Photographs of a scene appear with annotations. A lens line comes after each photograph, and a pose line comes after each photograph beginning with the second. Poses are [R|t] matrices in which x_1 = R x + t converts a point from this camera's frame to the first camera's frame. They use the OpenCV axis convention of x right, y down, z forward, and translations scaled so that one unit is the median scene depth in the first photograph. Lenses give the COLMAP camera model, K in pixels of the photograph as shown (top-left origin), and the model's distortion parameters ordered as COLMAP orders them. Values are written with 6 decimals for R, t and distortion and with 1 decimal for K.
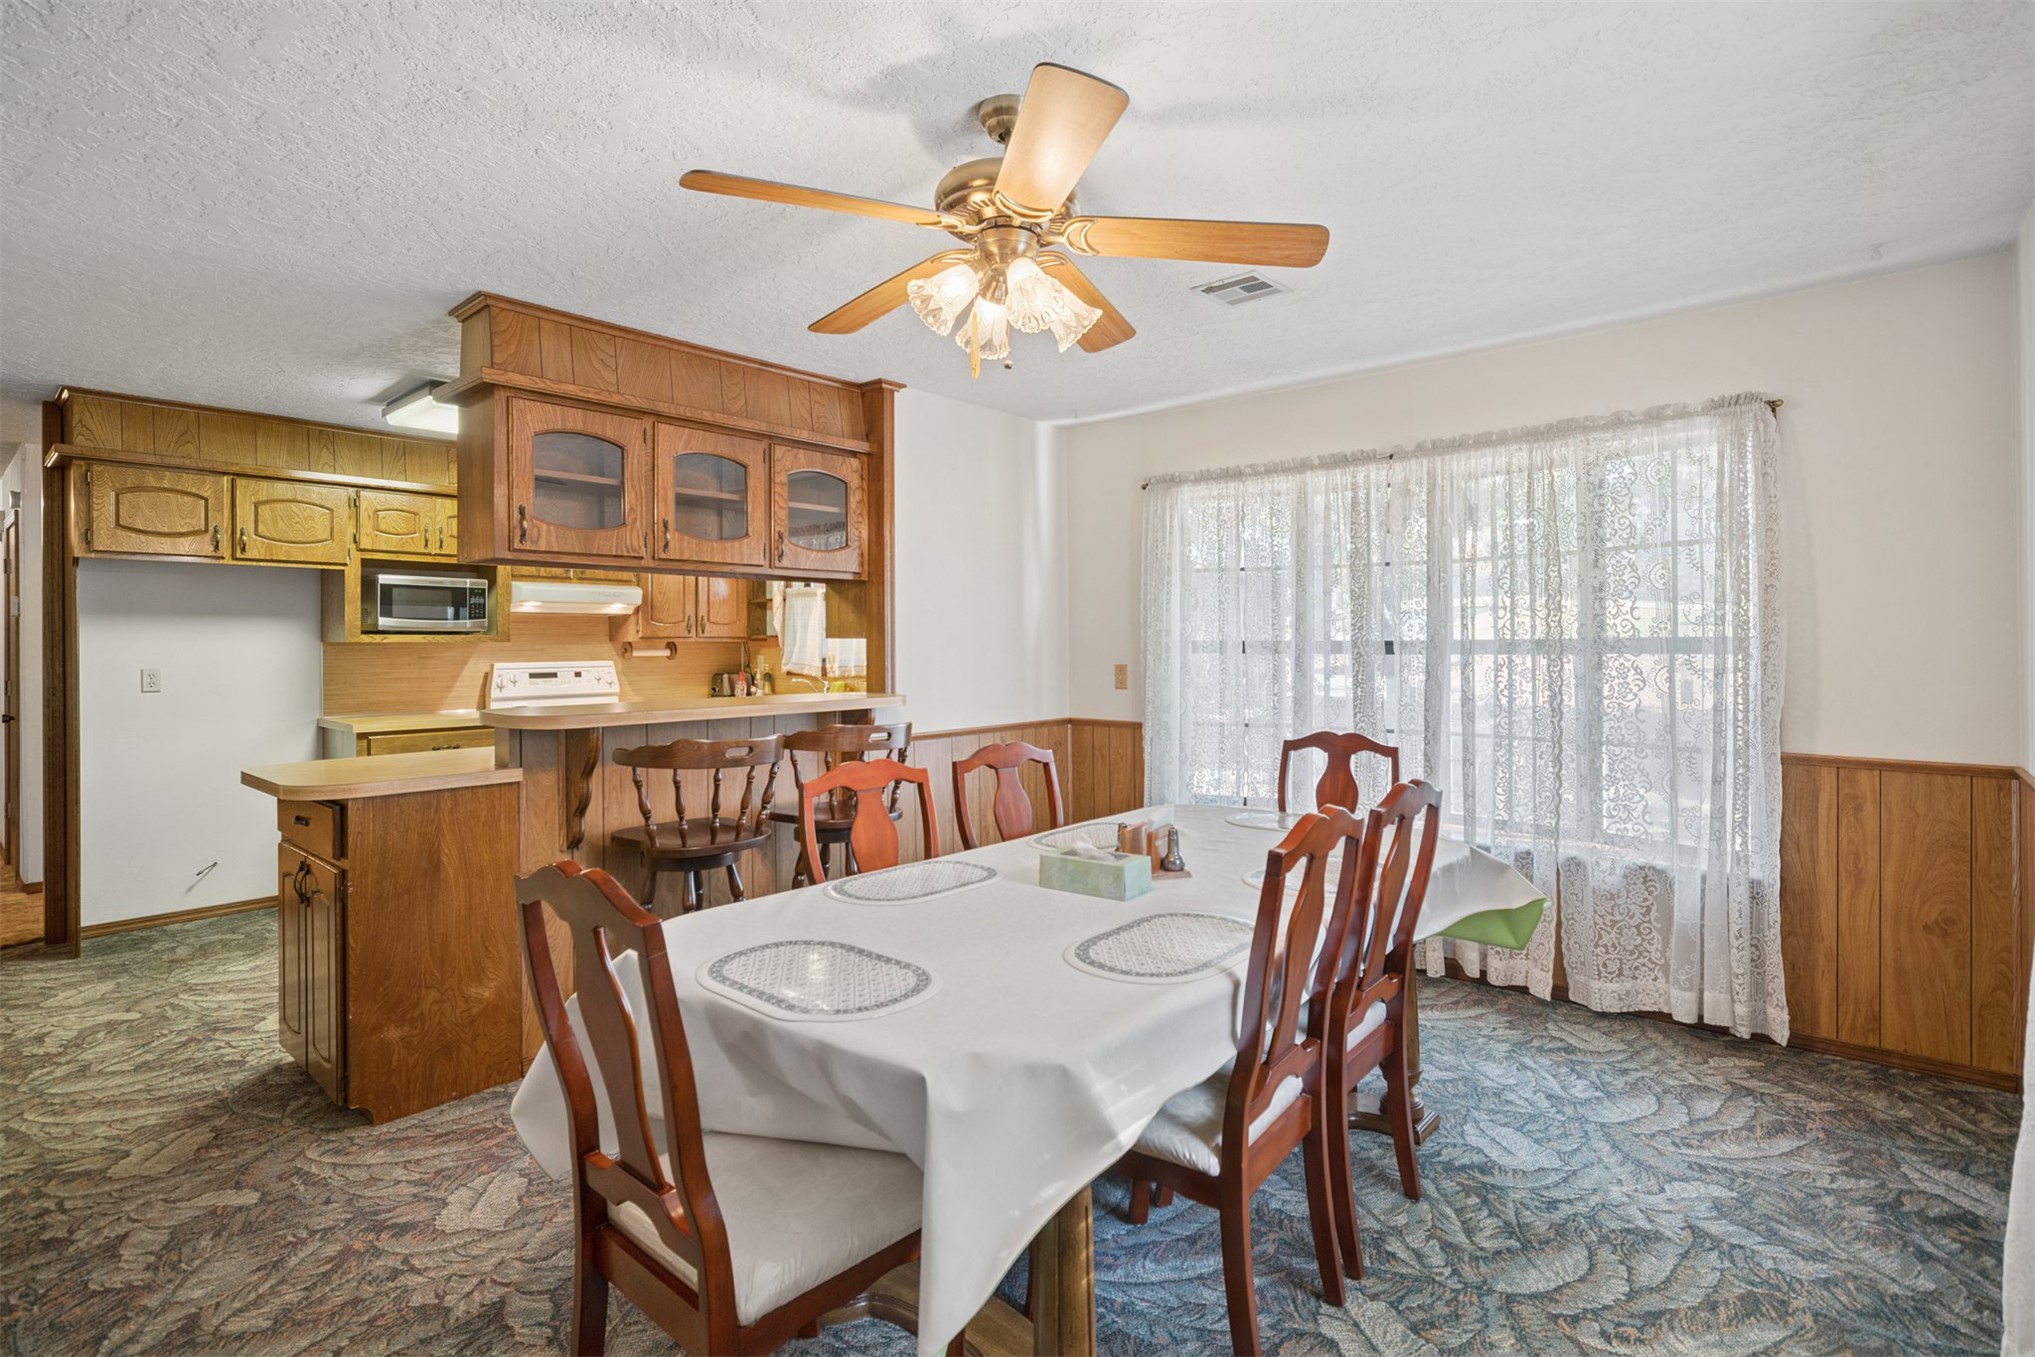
lens RADIAL K [[929.2, 0, 1003.2], [0, 929.2, 638.1], [0, 0, 1]] dist [-0.011804, 0.008303]
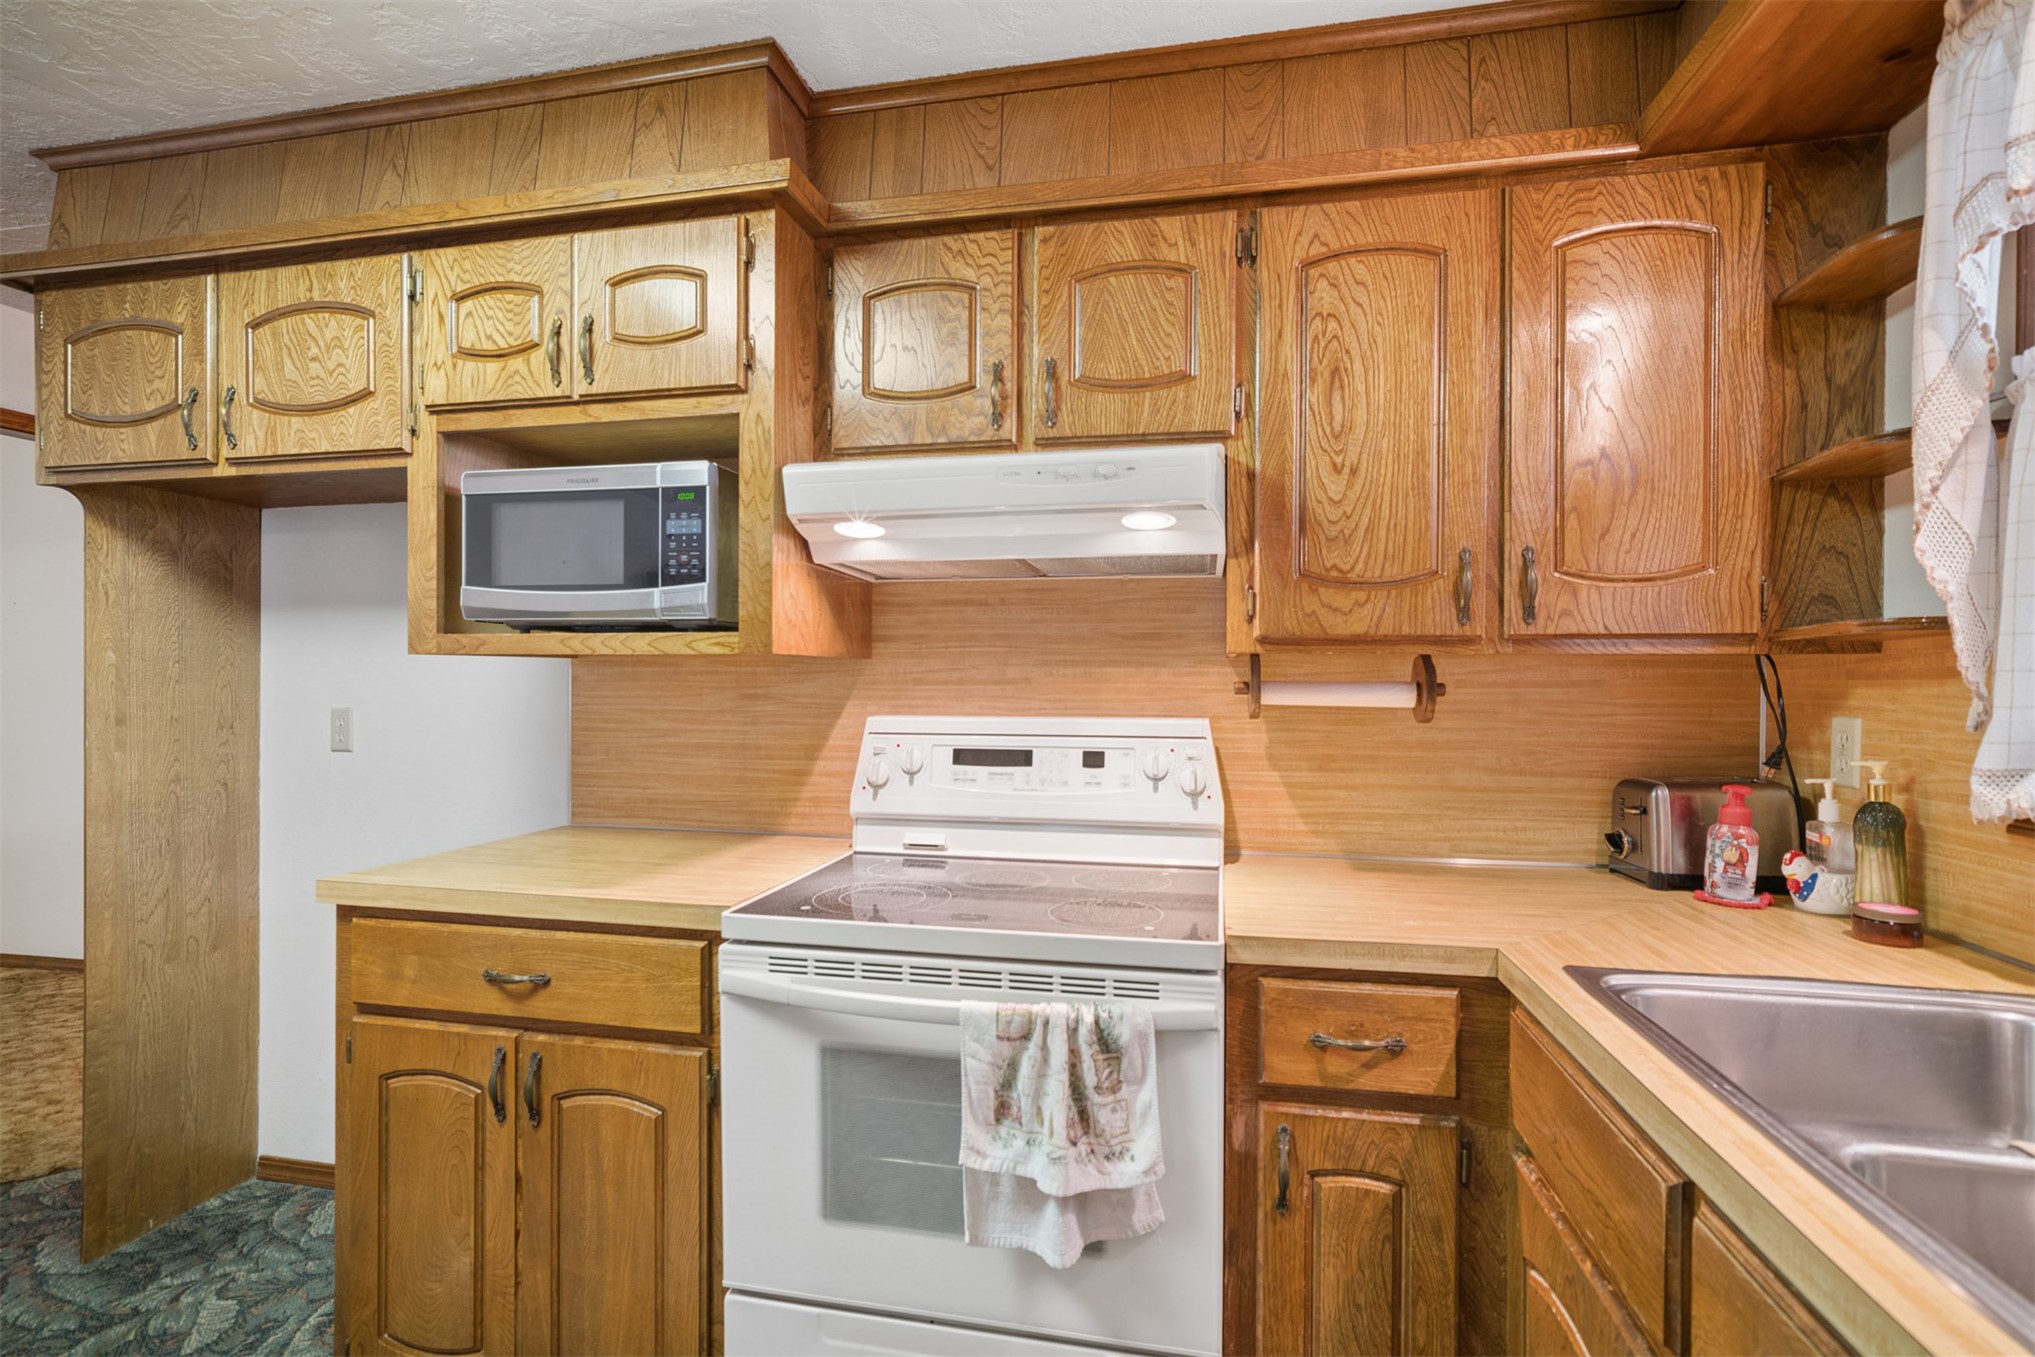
lens RADIAL K [[929.2, 0, 1052.7], [0, 929.2, 691.2], [0, 0, 1]] dist [-0.011804, 0.008303]
pose [[0.501105, 0.011511, -0.865310, -0.206686], [-0.003279, 0.999930, 0.011404, 0.013272], [0.865380, -0.002877, 0.501107, 0.905322]]
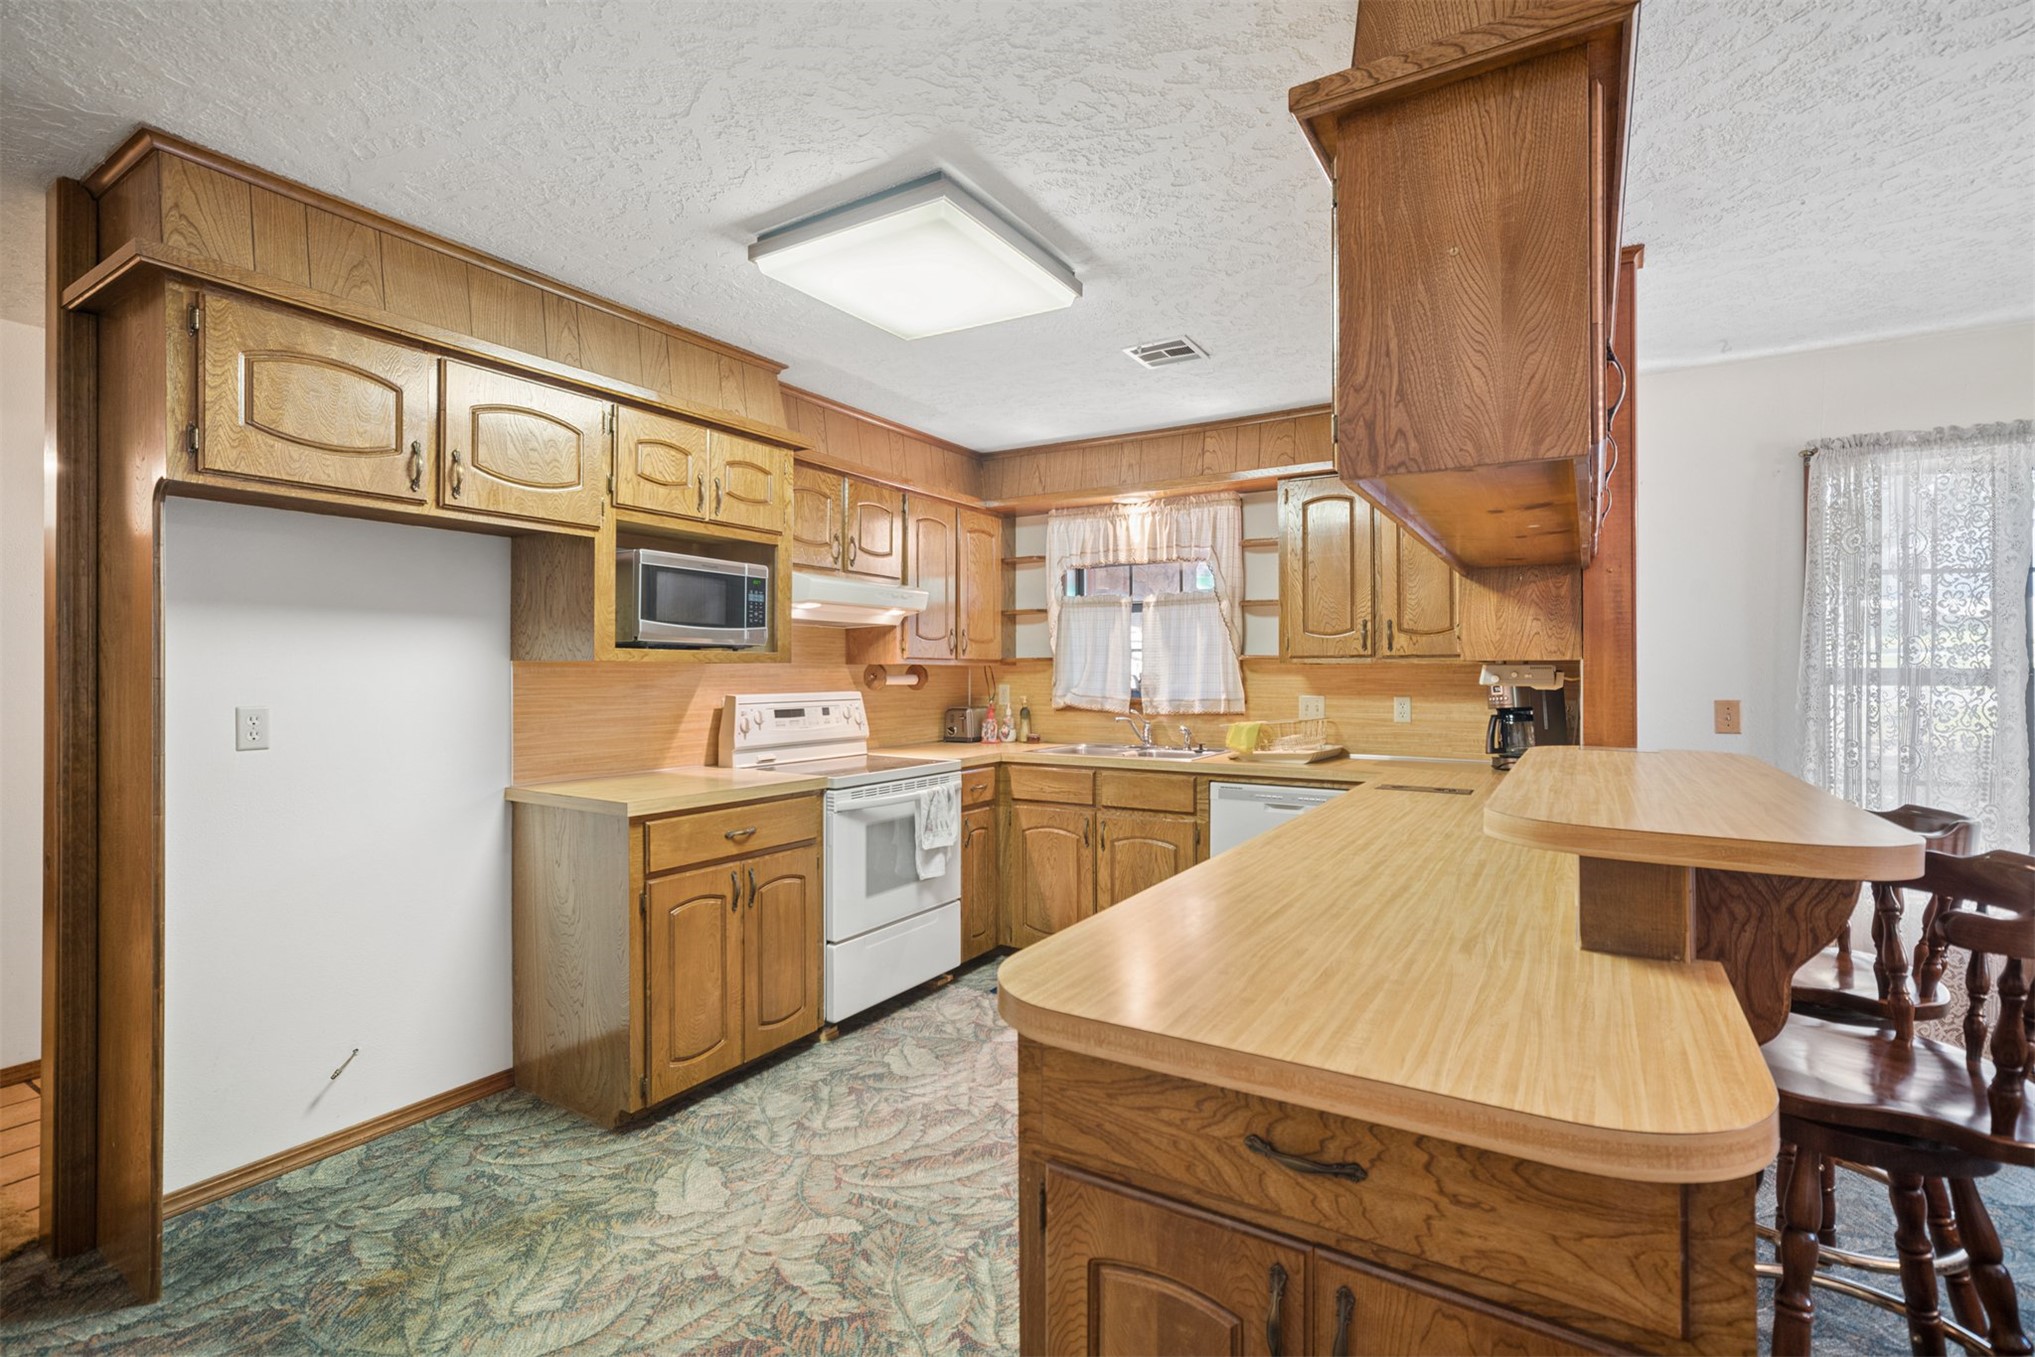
lens RADIAL K [[929.2, 0, 1035.0], [0, 929.2, 671.5], [0, 0, 1]] dist [-0.011804, 0.008303]
pose [[0.982618, 0.002247, 0.185628, -0.474219], [-0.002547, 0.999996, 0.001378, 0.008922], [-0.185624, -0.001827, 0.982619, 0.319010]]
